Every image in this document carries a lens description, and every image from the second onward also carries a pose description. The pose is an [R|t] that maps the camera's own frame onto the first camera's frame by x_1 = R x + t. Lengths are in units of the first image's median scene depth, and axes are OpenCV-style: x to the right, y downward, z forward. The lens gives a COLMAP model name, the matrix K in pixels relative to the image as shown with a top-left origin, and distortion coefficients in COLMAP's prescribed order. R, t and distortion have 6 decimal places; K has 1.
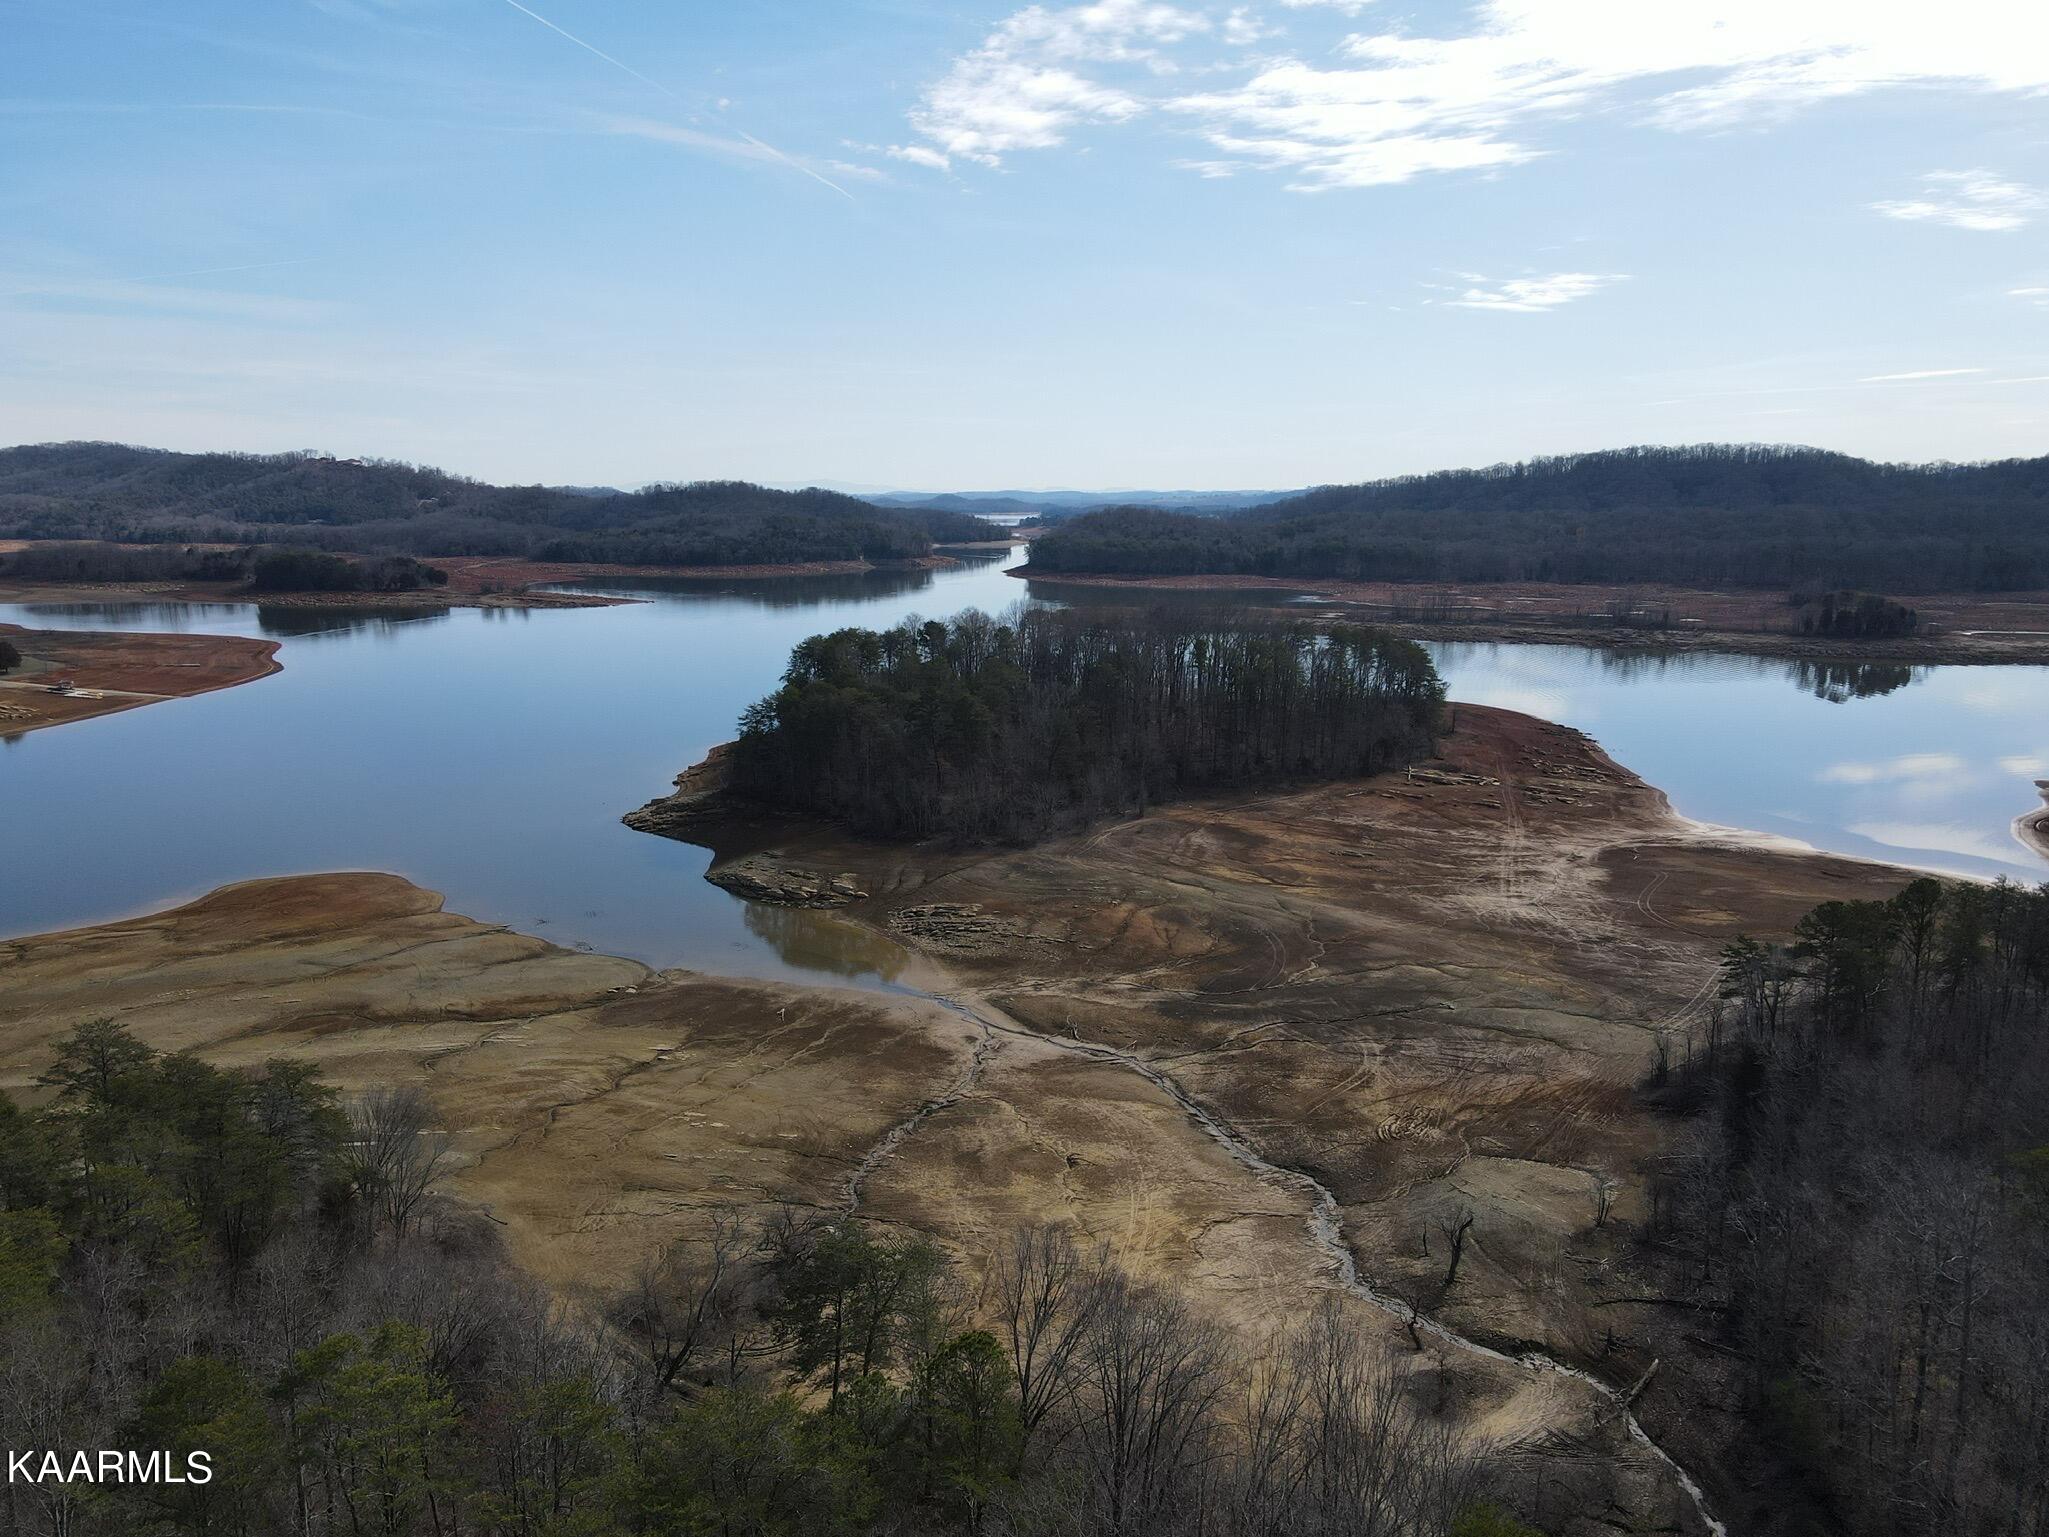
lens RADIAL K [[1508.5, 0, 1016.0], [0, 1508.5, 753.8], [0, 0, 1]] dist [0.003706, 0.030610]
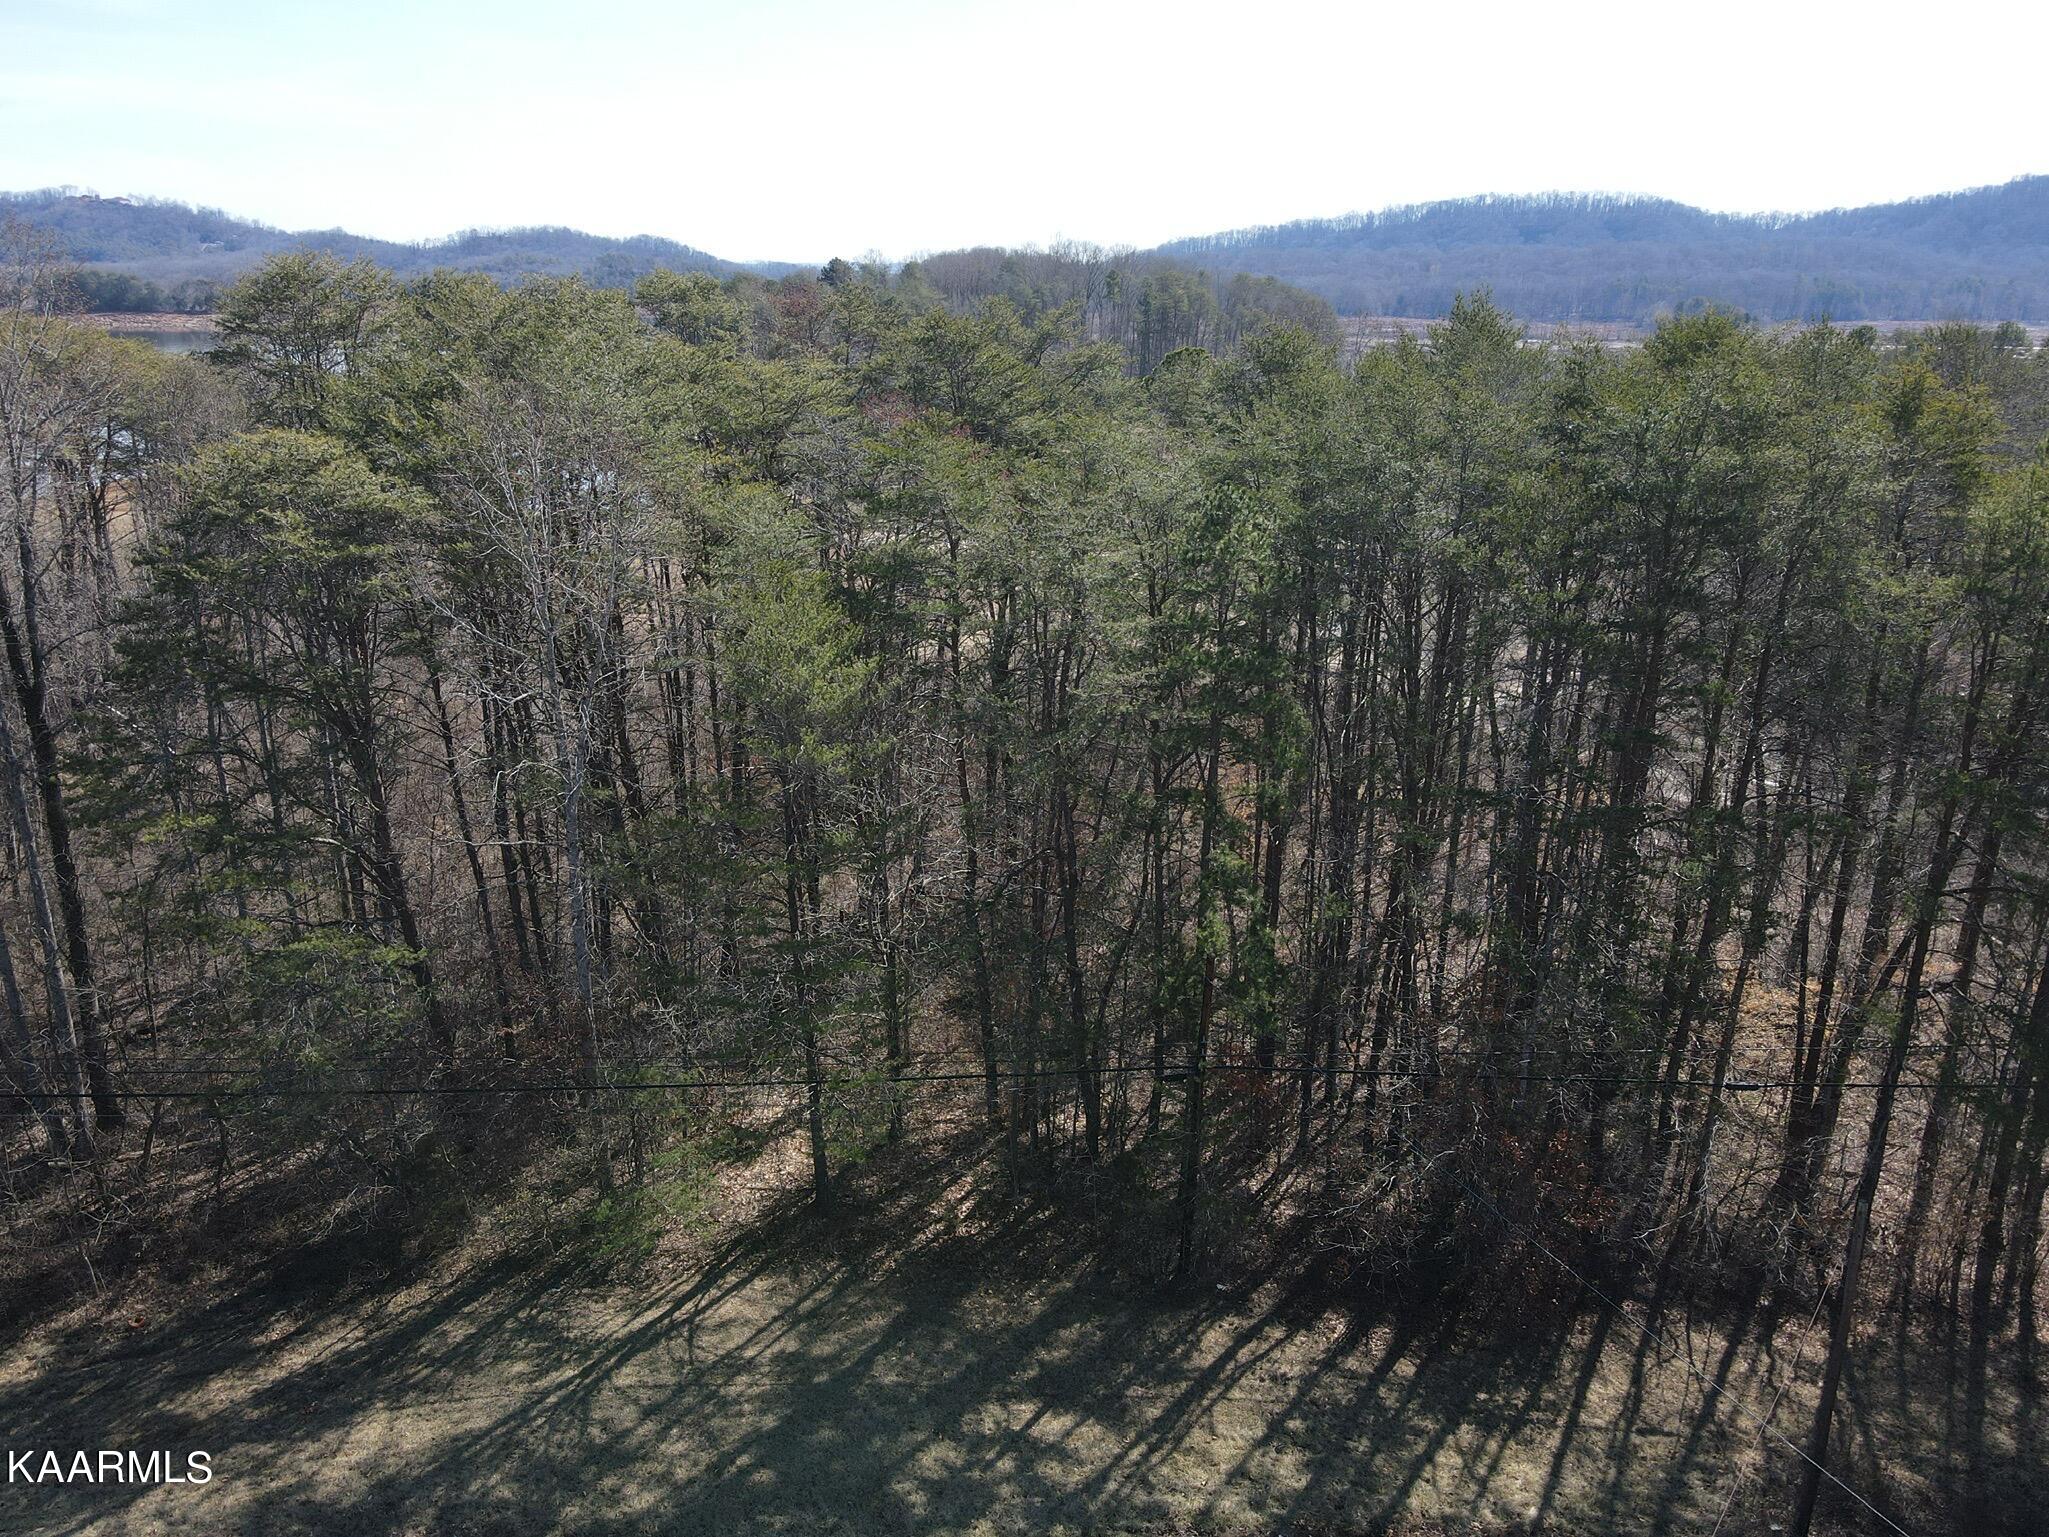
lens RADIAL K [[1508.5, 0, 1020.4], [0, 1508.5, 760.9], [0, 0, 1]] dist [0.003706, 0.030610]
pose [[0.994088, -0.027714, 0.104983, -0.062674], [0.012331, 0.989437, 0.144436, 0.121519], [-0.107877, -0.142288, 0.983929, -0.020178]]
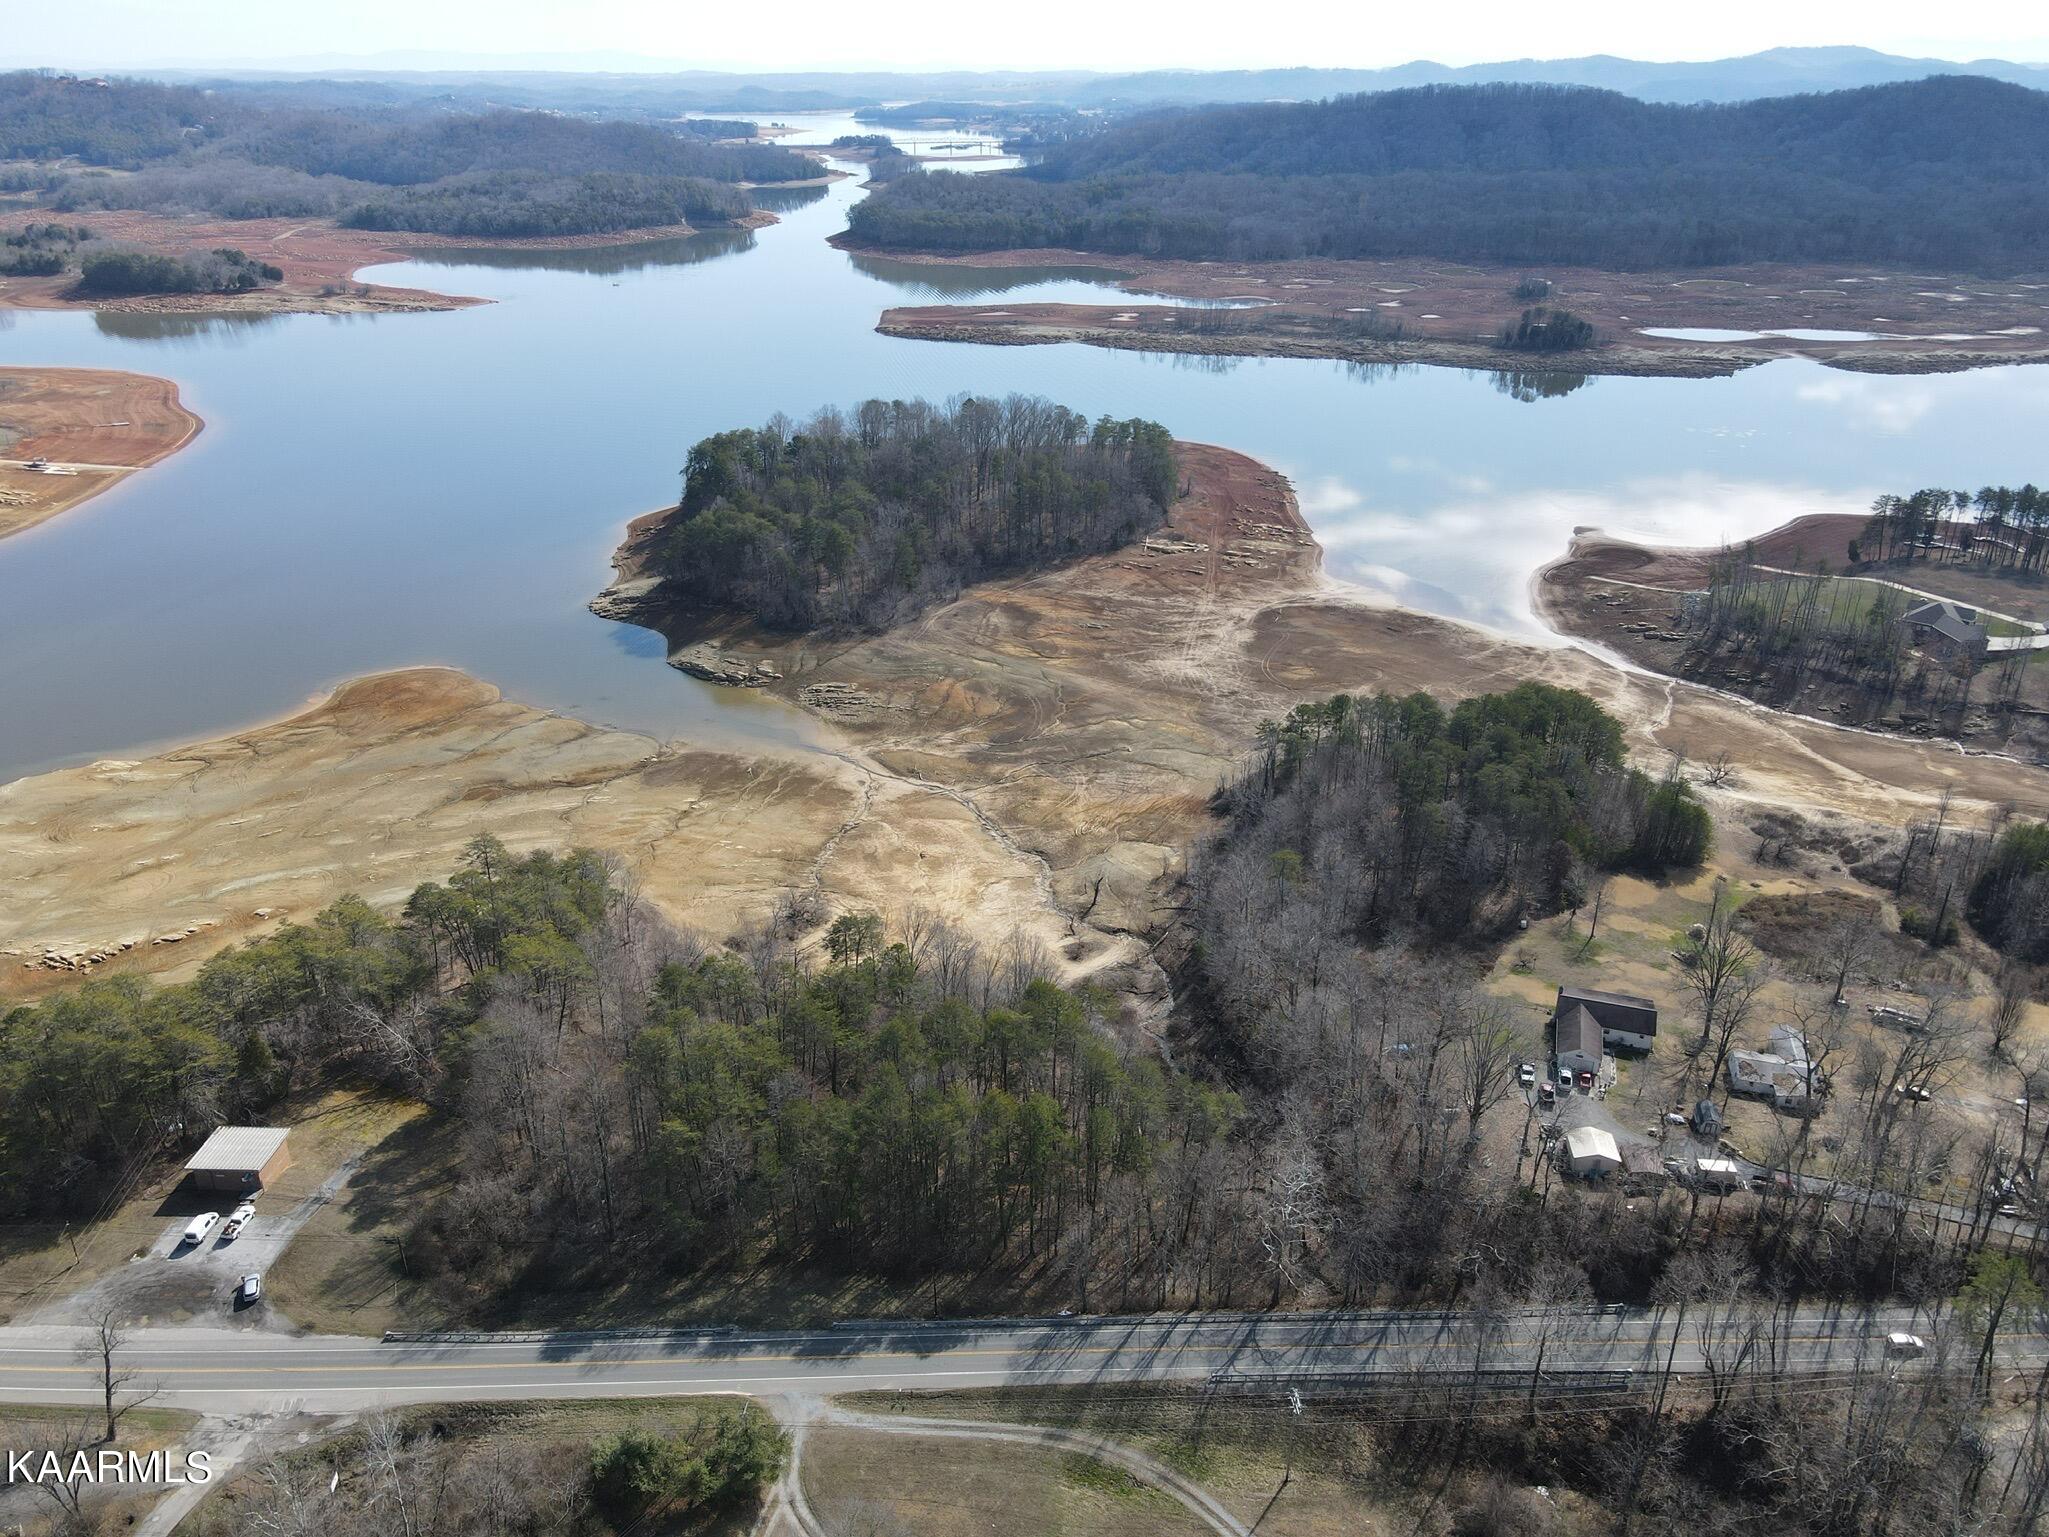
lens RADIAL K [[1508.5, 0, 1021.6], [0, 1508.5, 756.9], [0, 0, 1]] dist [0.003706, 0.030610]
pose [[0.992847, -0.050625, 0.108130, -0.022262], [0.021318, 0.966268, 0.256654, -0.194710], [-0.117476, -0.252513, 0.960436, -0.479908]]
